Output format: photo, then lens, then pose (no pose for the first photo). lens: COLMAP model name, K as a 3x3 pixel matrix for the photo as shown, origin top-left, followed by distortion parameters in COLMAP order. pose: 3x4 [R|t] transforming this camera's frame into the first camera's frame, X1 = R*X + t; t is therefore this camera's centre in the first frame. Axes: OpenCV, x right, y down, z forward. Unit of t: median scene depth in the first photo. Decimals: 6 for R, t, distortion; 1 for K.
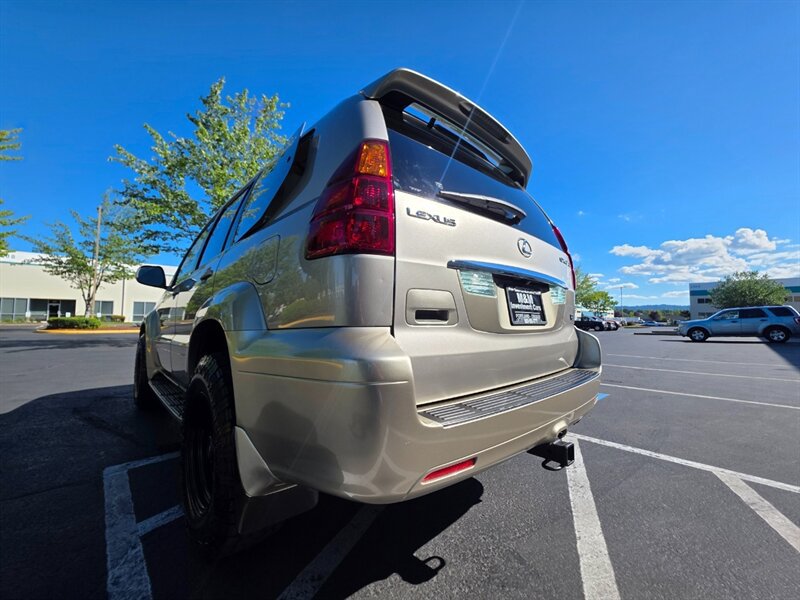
lens RADIAL K [[320.9, 0, 400.0], [0, 320.9, 300.0], [0, 0, 1]] dist [0.002761, 0.000190]
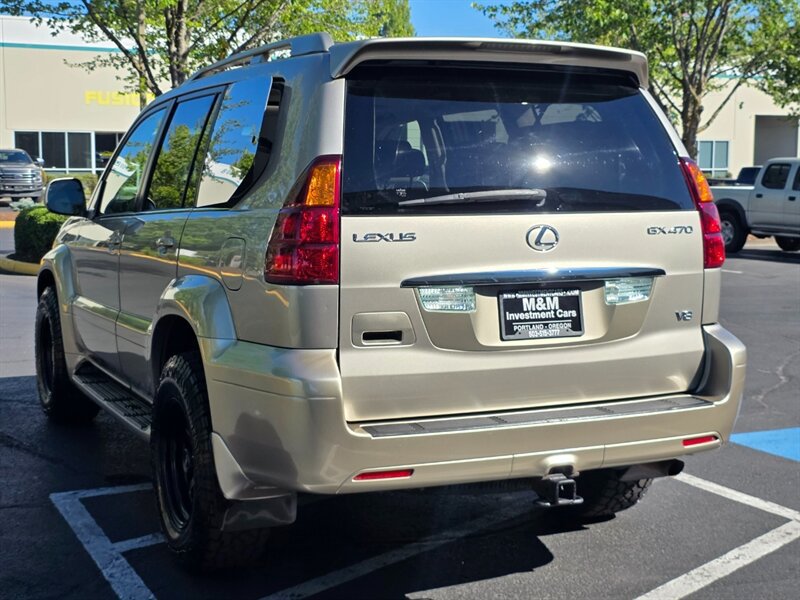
lens RADIAL K [[1189.3, 0, 385.5], [0, 1189.3, 286.3], [0, 0, 1]] dist [0.051409, 0.036045]
pose [[0.950985, 0.025542, -0.308180, 0.863138], [0.023739, 0.987612, 0.155108, -0.472644], [0.308324, -0.154822, 0.938598, -1.708463]]
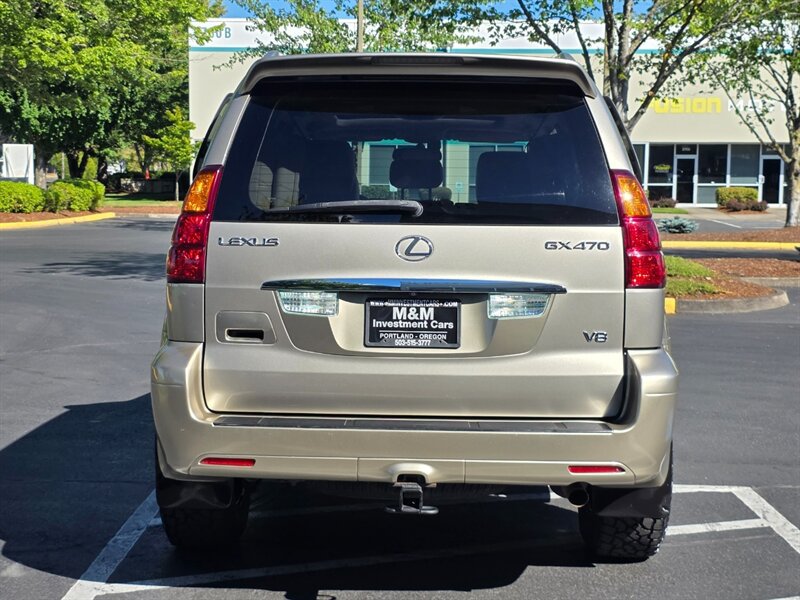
lens RADIAL K [[1353.5, 0, 400.0], [0, 1353.5, 300.0], [0, 0, 1]] dist [0.143816, -0.118968]
pose [[0.714159, 0.062034, -0.697229, 2.512735], [0.038034, 0.991155, 0.127142, -0.432292], [0.698949, -0.117318, 0.705483, -1.276312]]
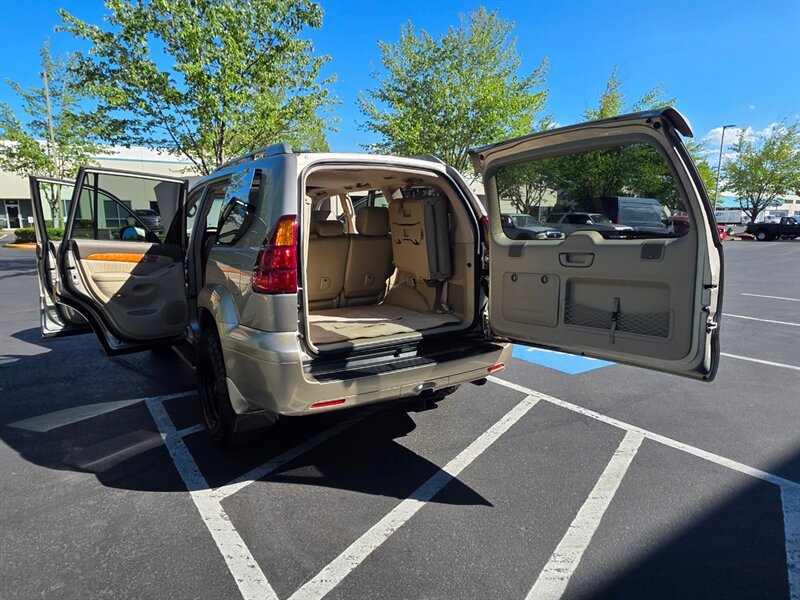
lens RADIAL K [[496.7, 0, 392.3], [0, 496.7, 312.1], [0, 0, 1]] dist [0.010107, -0.000587]
pose [[0.984843, 0.023609, -0.171835, 0.626465], [0.019677, 0.969090, 0.245920, -0.450159], [0.172330, -0.245574, 0.953937, -1.007003]]
